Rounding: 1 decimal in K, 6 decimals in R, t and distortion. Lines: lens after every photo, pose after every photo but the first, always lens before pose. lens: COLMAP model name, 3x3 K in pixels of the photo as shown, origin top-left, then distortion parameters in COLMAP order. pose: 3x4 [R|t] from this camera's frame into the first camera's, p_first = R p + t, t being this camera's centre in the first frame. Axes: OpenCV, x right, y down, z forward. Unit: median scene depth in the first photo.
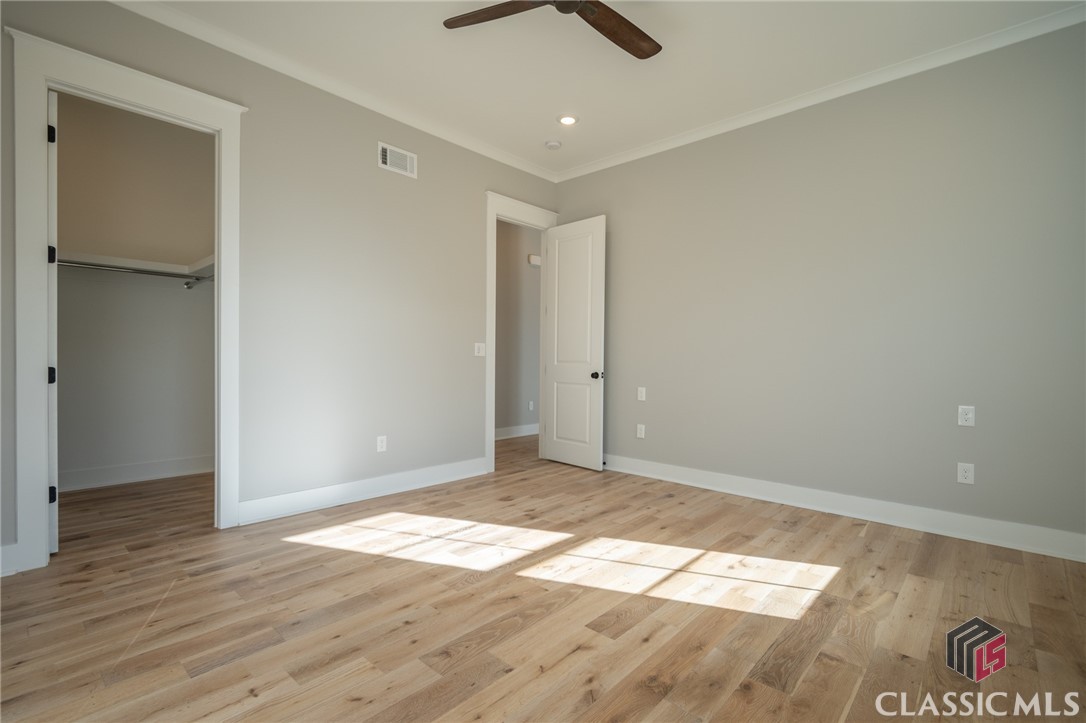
lens RADIAL K [[496.2, 0, 543.0], [0, 496.2, 361.5], [0, 0, 1]] dist [0.007468, -0.001136]
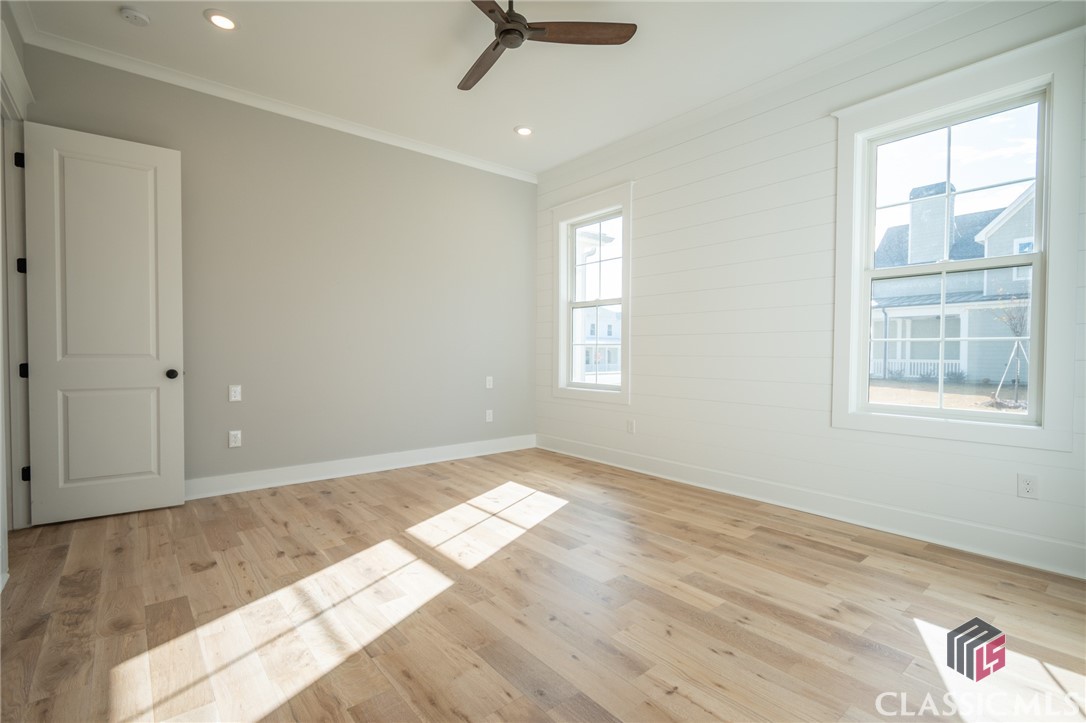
lens RADIAL K [[496.2, 0, 543.0], [0, 496.2, 361.5], [0, 0, 1]] dist [0.007468, -0.001136]
pose [[0.138956, -0.031156, 0.989808, -0.874269], [0.002169, 0.999512, 0.031157, -0.019448], [-0.990296, -0.002182, 0.138955, 0.613053]]
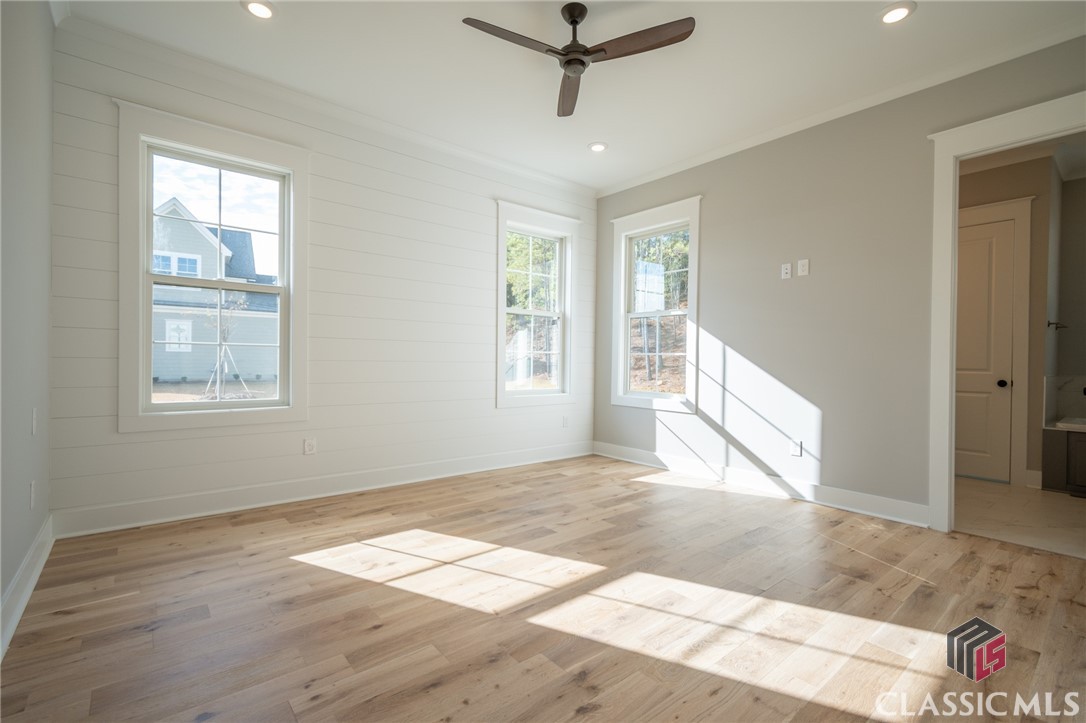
lens RADIAL K [[496.2, 0, 543.0], [0, 496.2, 361.5], [0, 0, 1]] dist [0.007468, -0.001136]
pose [[-0.990126, -0.026481, 0.137657, -0.049403], [-0.025249, 0.999624, 0.010688, -0.013462], [-0.137888, 0.007106, -0.990422, 1.766837]]
